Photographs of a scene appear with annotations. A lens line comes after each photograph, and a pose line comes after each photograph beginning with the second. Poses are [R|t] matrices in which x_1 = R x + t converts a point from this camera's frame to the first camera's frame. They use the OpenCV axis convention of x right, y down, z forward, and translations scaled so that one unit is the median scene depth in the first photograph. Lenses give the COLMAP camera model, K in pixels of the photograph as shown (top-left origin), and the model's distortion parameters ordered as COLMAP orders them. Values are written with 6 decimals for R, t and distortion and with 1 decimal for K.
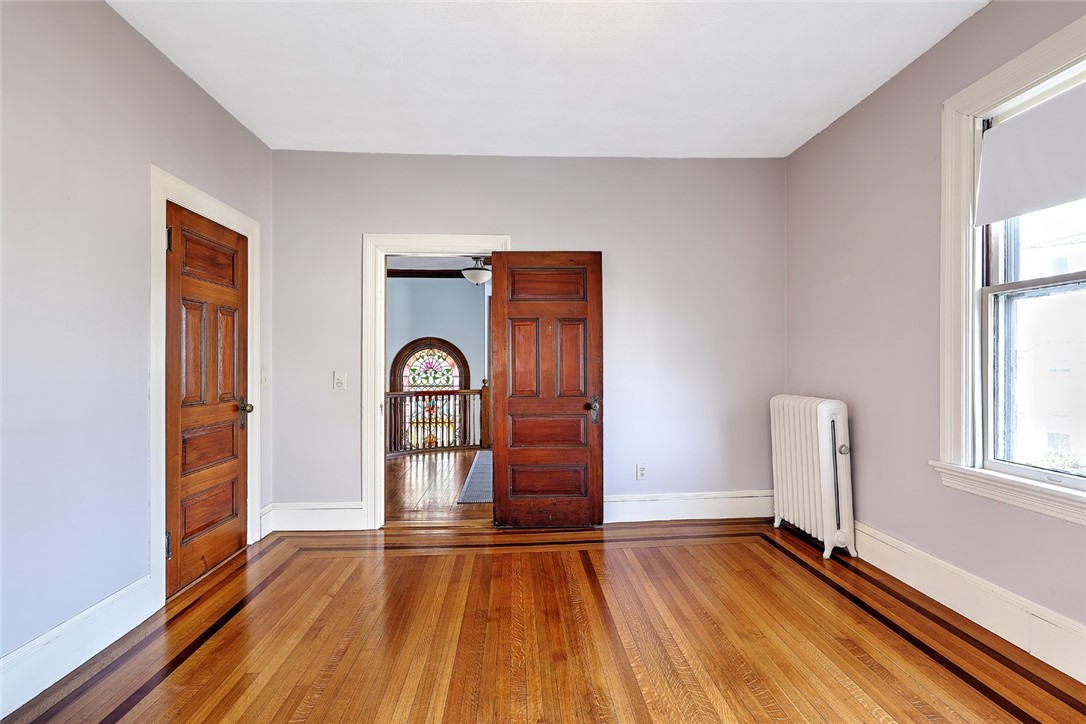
lens RADIAL K [[488.7, 0, 543.0], [0, 488.7, 362.0], [0, 0, 1]] dist [-0.001537, -0.000507]
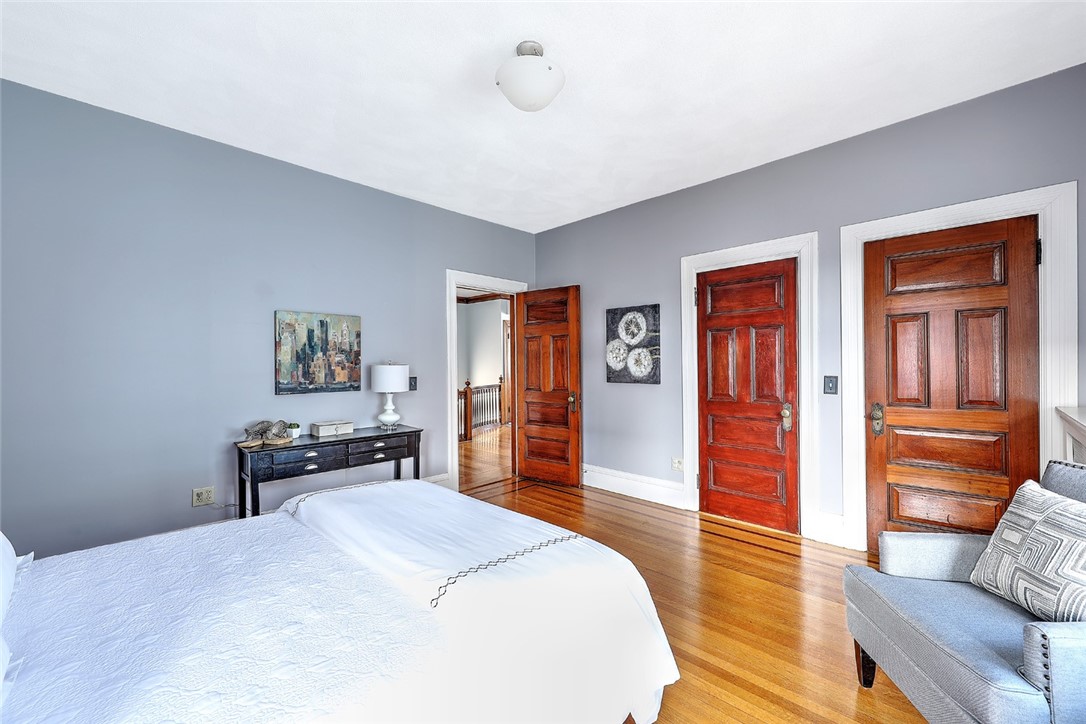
lens RADIAL K [[443.7, 0, 543.0], [0, 443.7, 362.0], [0, 0, 1]] dist [0.002416, -0.000016]
pose [[0.740477, -0.006476, 0.672051, -0.781474], [0.007940, 0.999968, 0.000888, -0.008339], [-0.672035, 0.004679, 0.740505, -0.045472]]
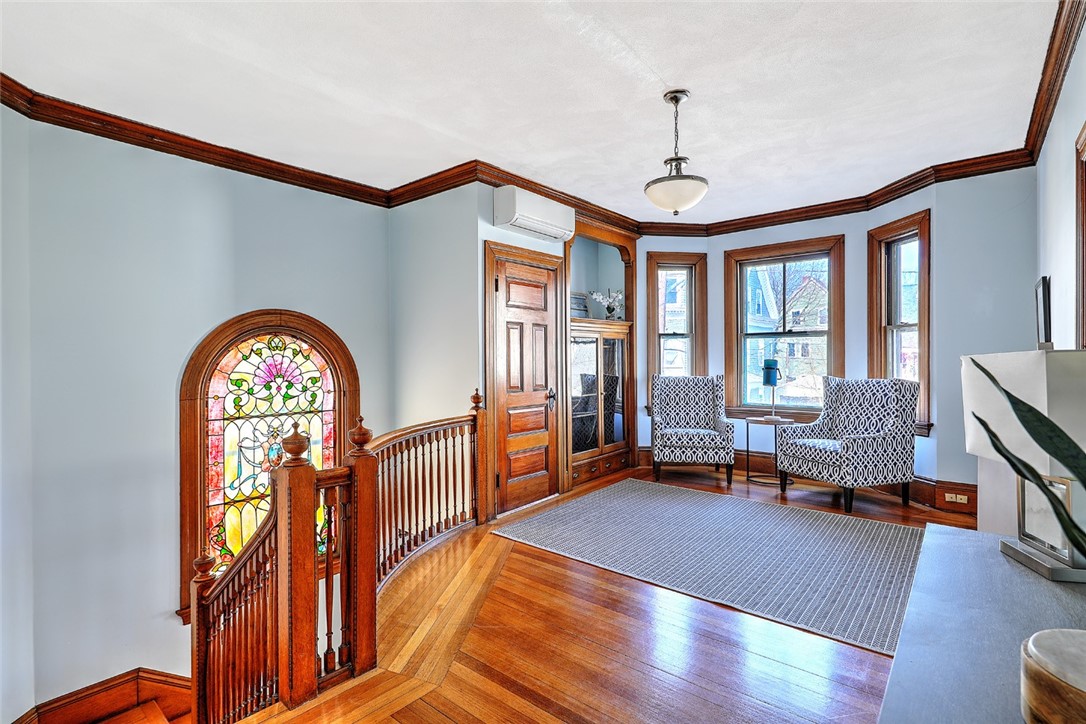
lens RADIAL K [[515.5, 0, 543.0], [0, 515.5, 362.0], [0, 0, 1]] dist [0.002440, -0.001127]
pose [[0.685842, -0.007414, 0.727713, -0.413117], [0.002079, 0.999964, 0.008228, -0.004593], [-0.727748, -0.004130, 0.685832, 0.483031]]
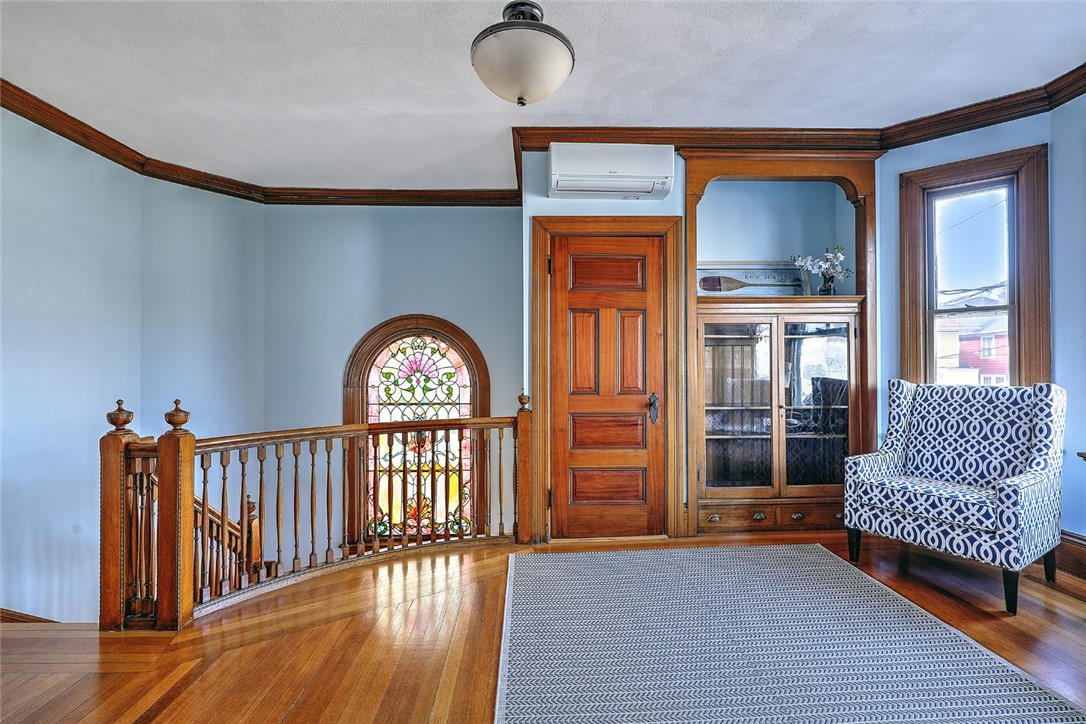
lens RADIAL K [[488.7, 0, 543.0], [0, 488.7, 362.0], [0, 0, 1]] dist [-0.001537, -0.000507]
pose [[0.999634, -0.003321, -0.026830, -0.075538], [0.003247, 0.999991, -0.002771, 0.004107], [0.026839, 0.002682, 0.999636, 0.457547]]
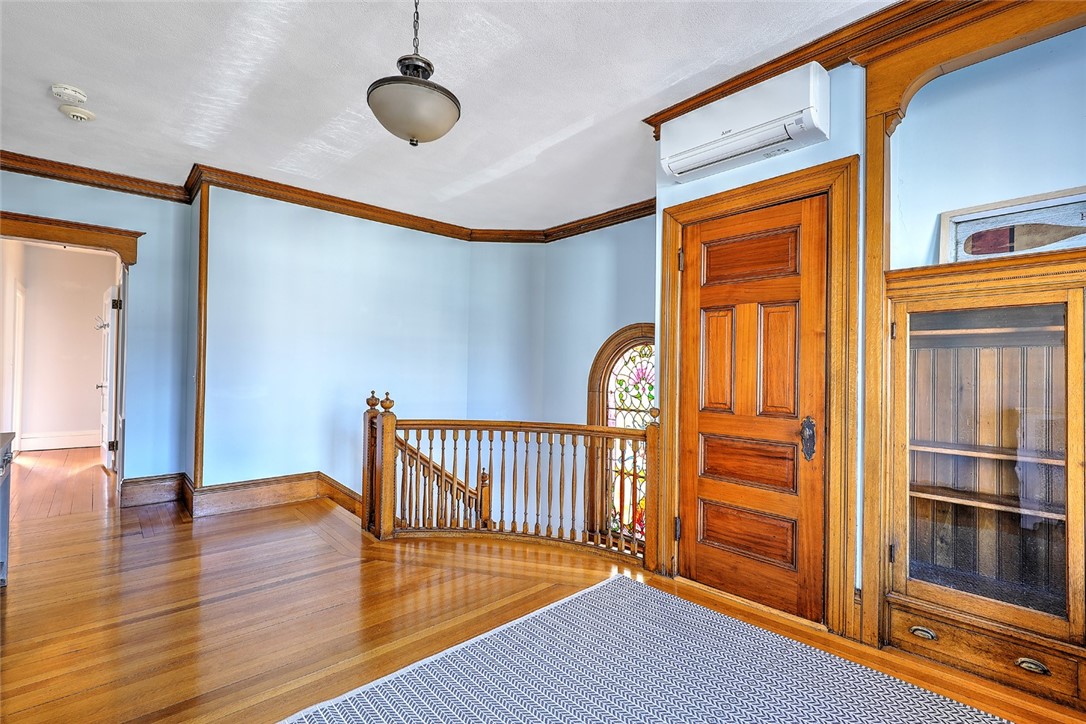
lens RADIAL K [[488.7, 0, 543.0], [0, 488.7, 362.0], [0, 0, 1]] dist [-0.001537, -0.000507]
pose [[0.624437, -0.006008, -0.781052, 0.131646], [-0.008790, 0.999853, -0.014718, 0.002297], [0.781026, 0.016056, 0.624293, 0.564365]]
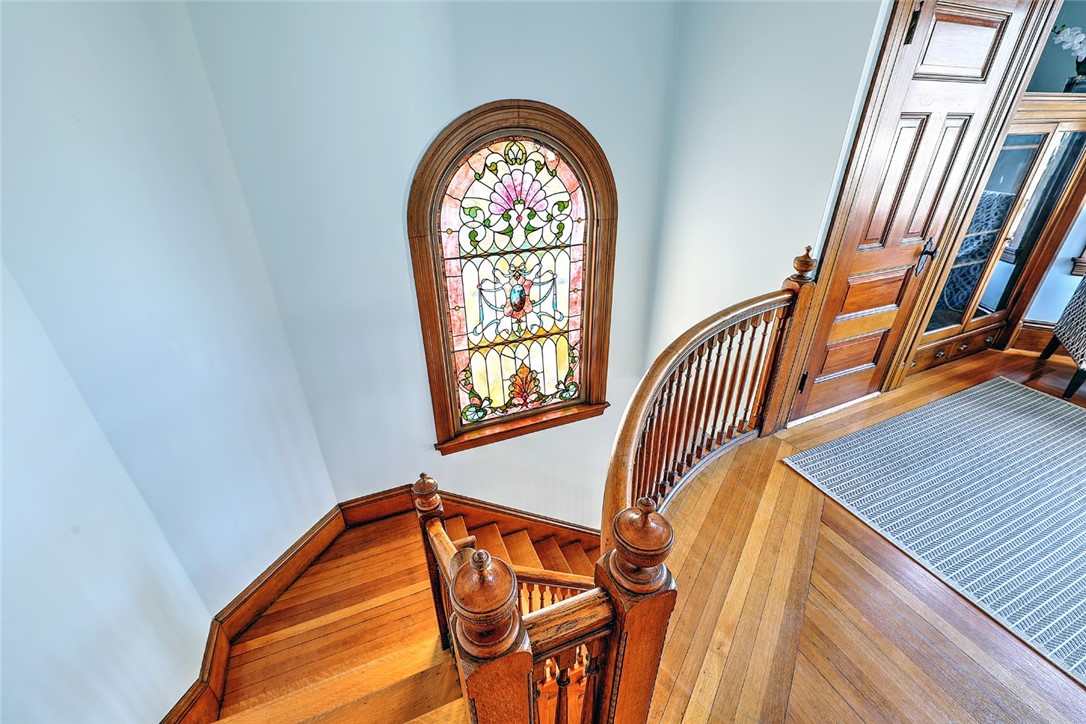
lens RADIAL K [[443.7, 0, 543.0], [0, 443.7, 362.0], [0, 0, 1]] dist [0.002416, -0.000016]
pose [[0.941906, -0.163321, 0.293494, -0.325748], [0.005178, 0.880775, 0.473507, -0.037216], [-0.335836, -0.444479, 0.830453, 0.677207]]
